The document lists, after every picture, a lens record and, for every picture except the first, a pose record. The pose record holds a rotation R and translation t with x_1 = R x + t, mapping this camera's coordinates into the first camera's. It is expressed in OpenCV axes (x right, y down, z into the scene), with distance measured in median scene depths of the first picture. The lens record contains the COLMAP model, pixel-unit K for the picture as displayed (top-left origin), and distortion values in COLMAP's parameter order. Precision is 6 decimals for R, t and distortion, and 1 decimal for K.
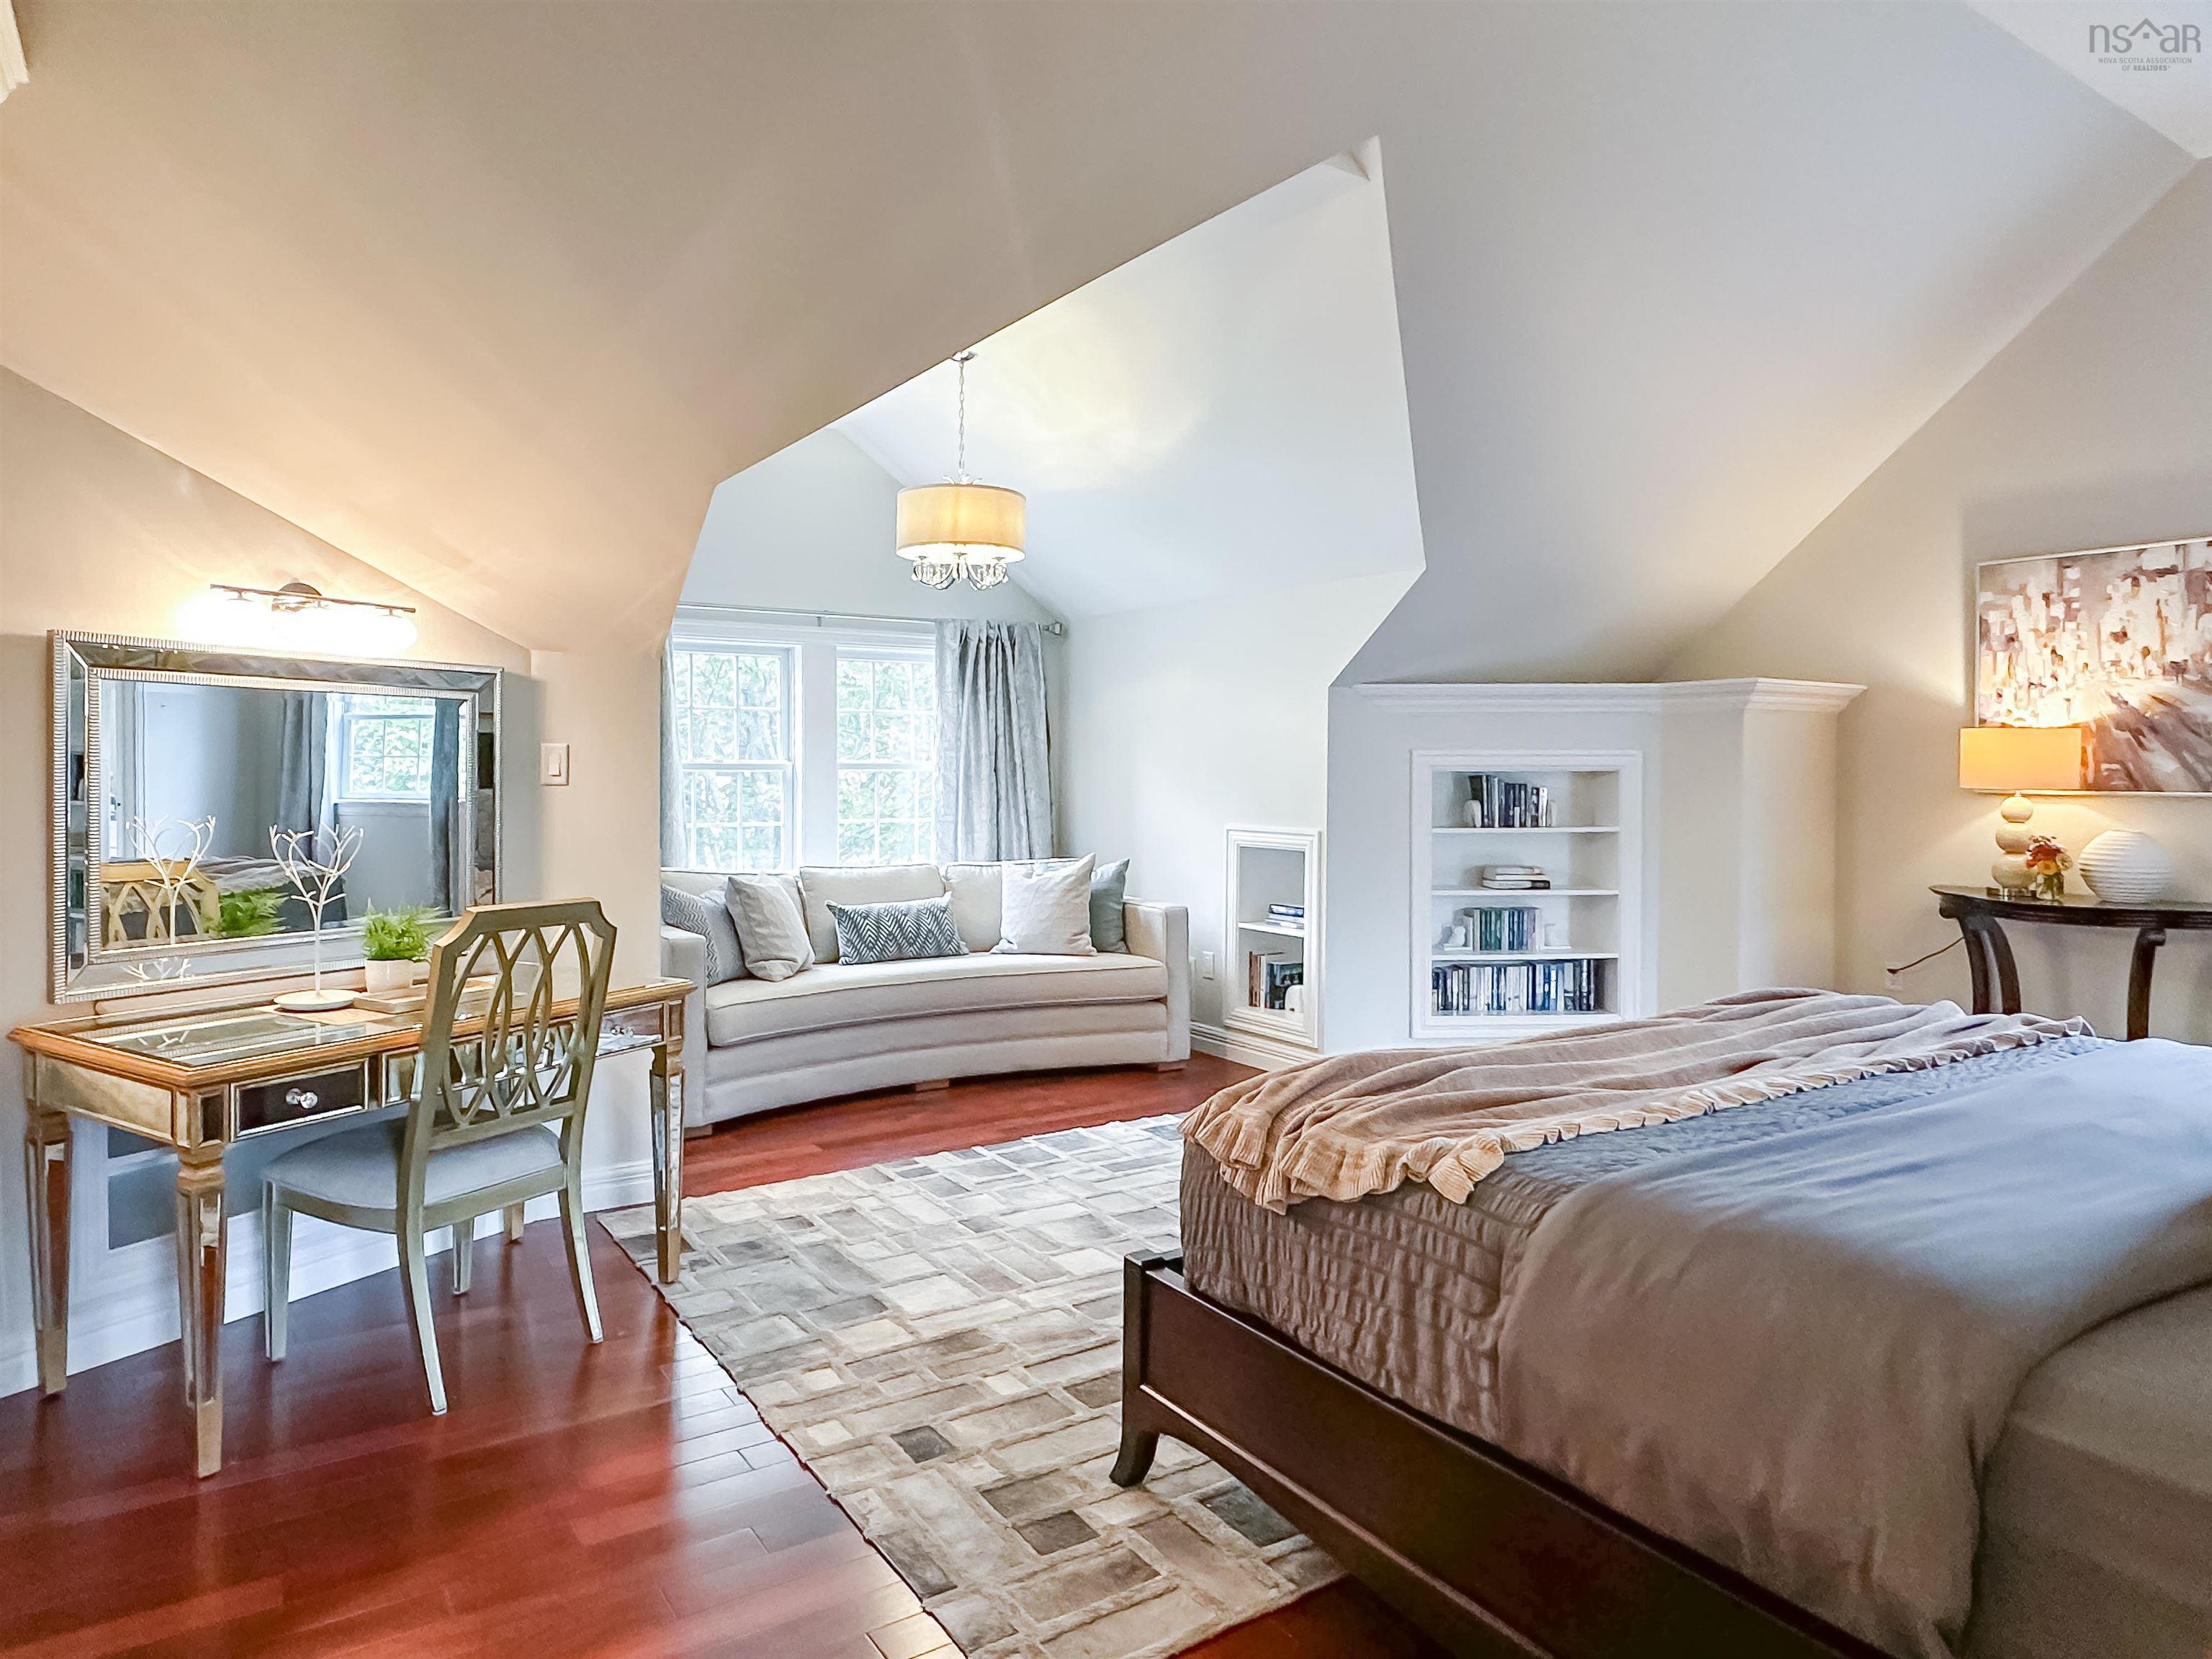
lens RADIAL K [[1317.7, 0, 1102.2], [0, 1317.7, 790.1], [0, 0, 1]] dist [-0.000915, 0.000643]
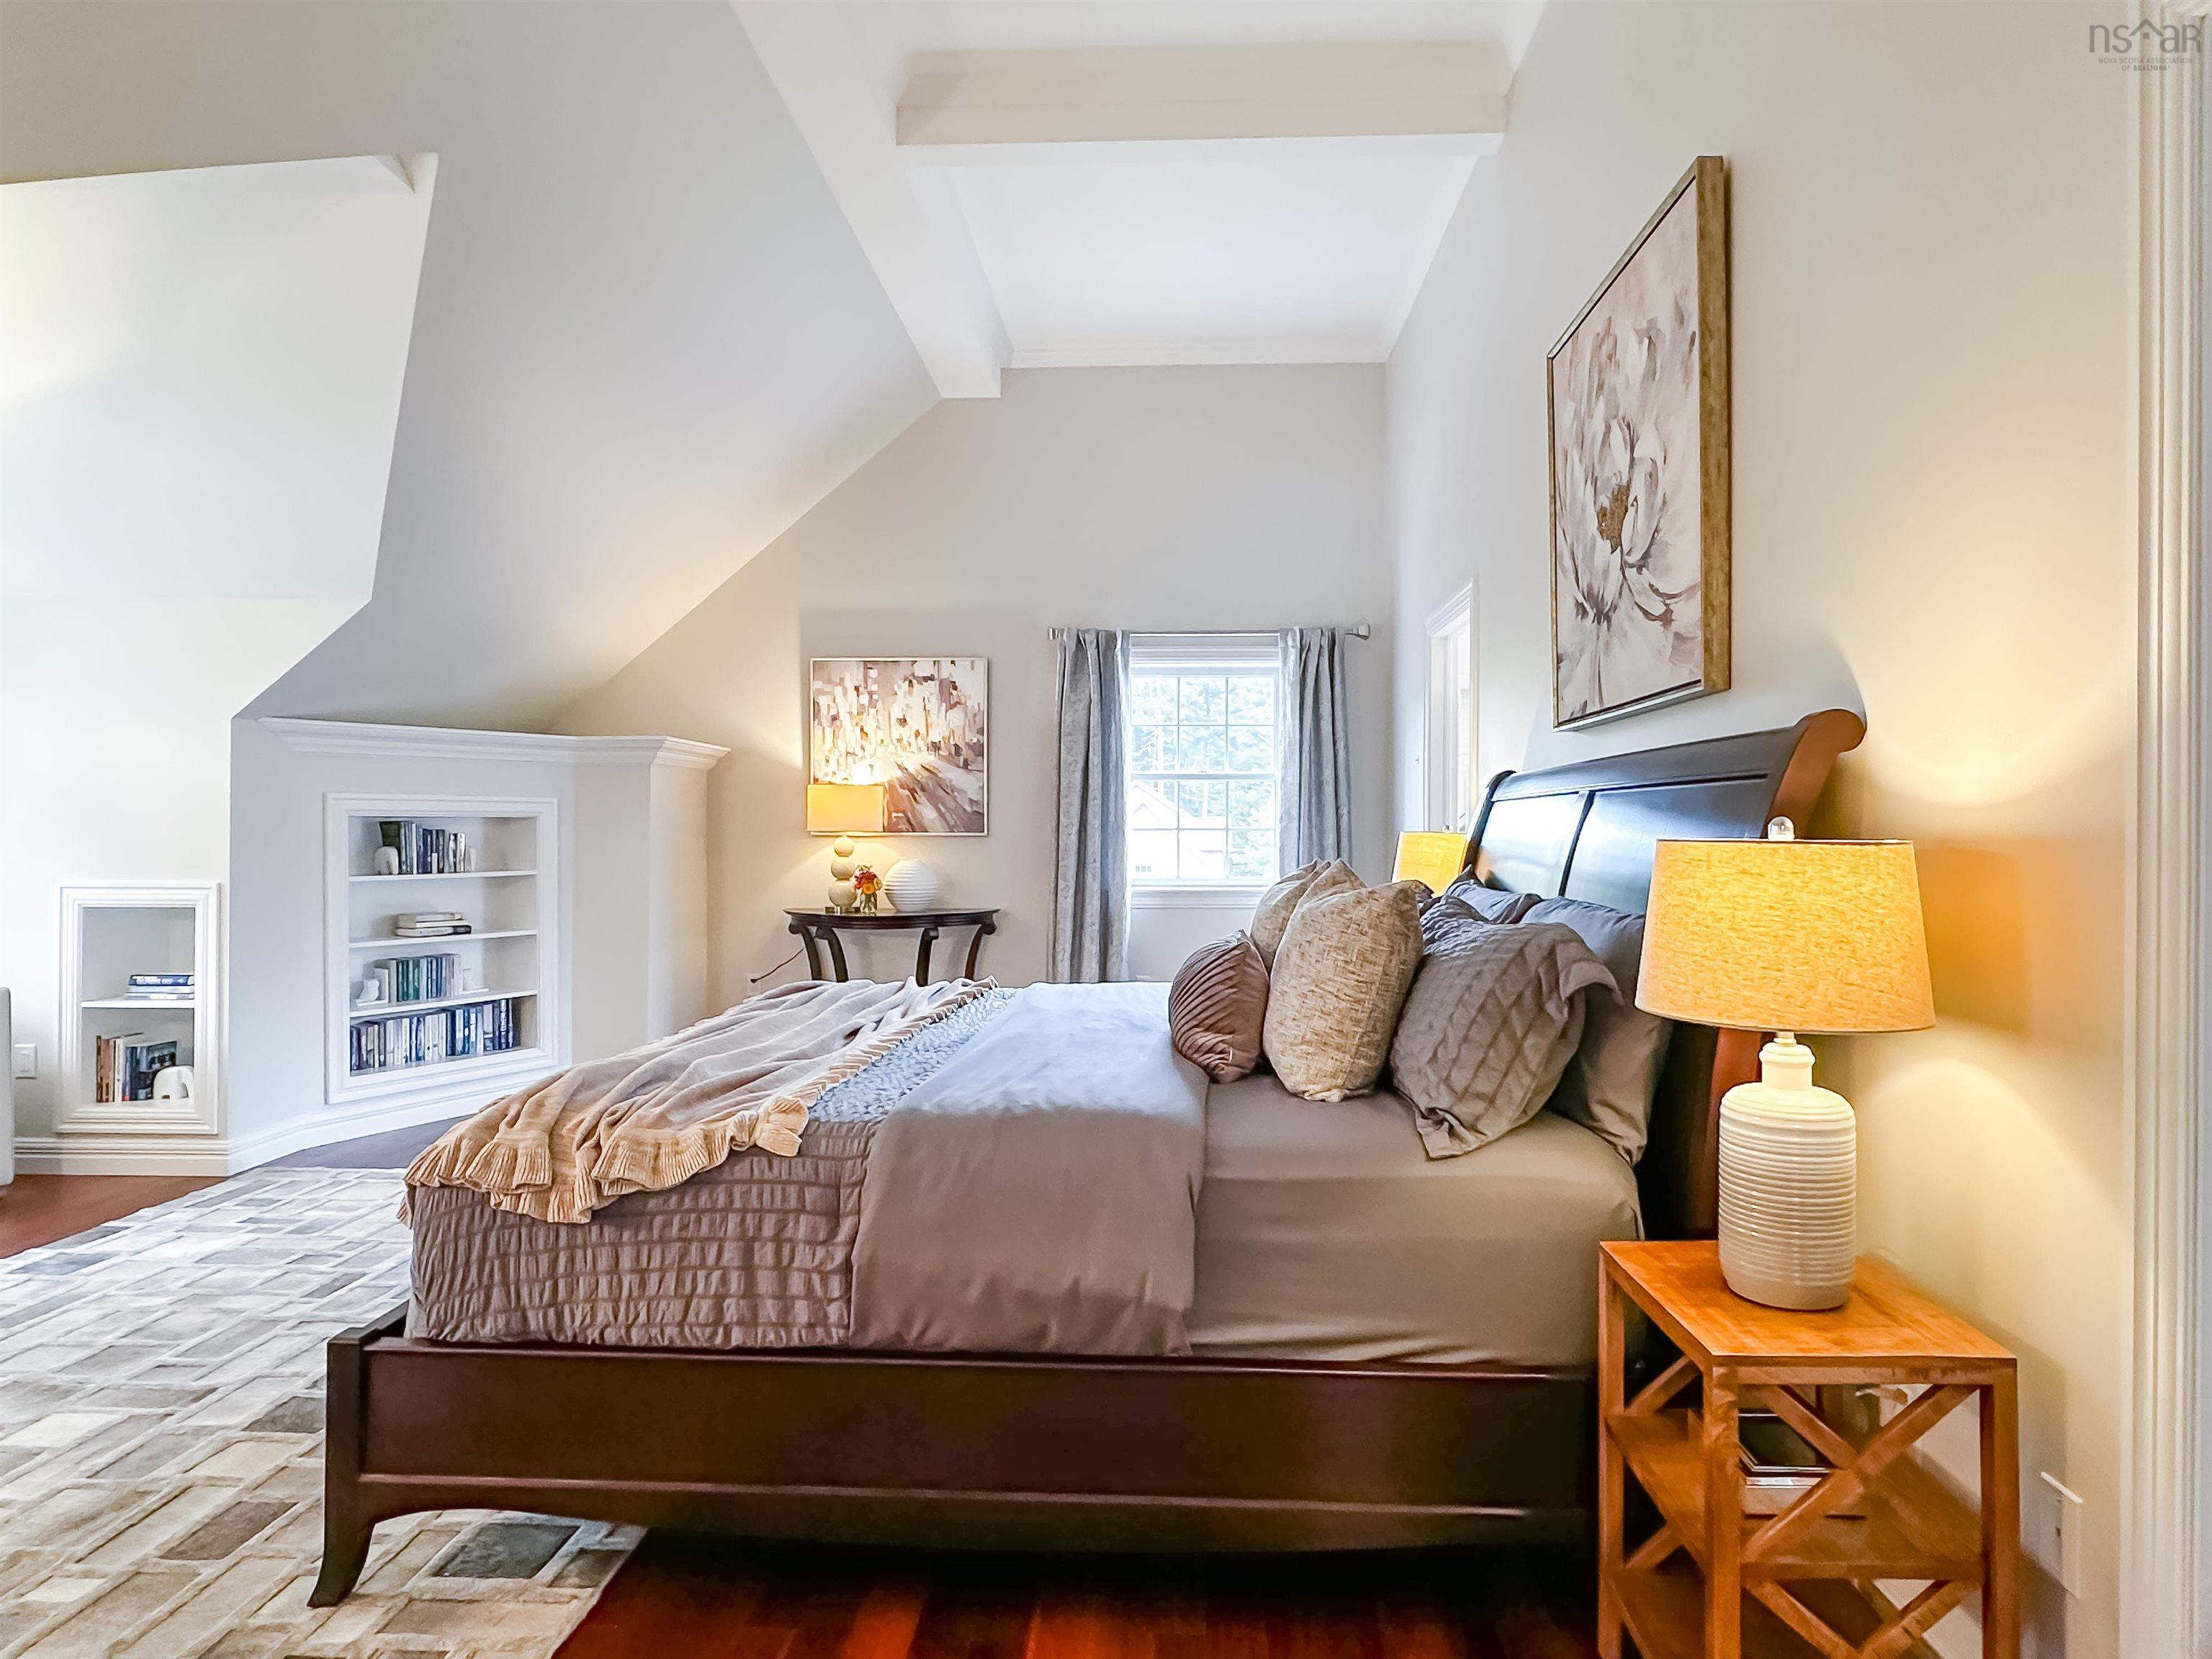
lens RADIAL K [[1258.7, 0, 1106.0], [0, 1258.7, 829.5], [0, 0, 1]] dist [-0.004715, -0.001823]
pose [[0.584744, -0.000212, 0.811218, -0.184841], [0.015585, 0.999818, -0.010973, 0.015849], [-0.811068, 0.019059, 0.584641, 0.045314]]
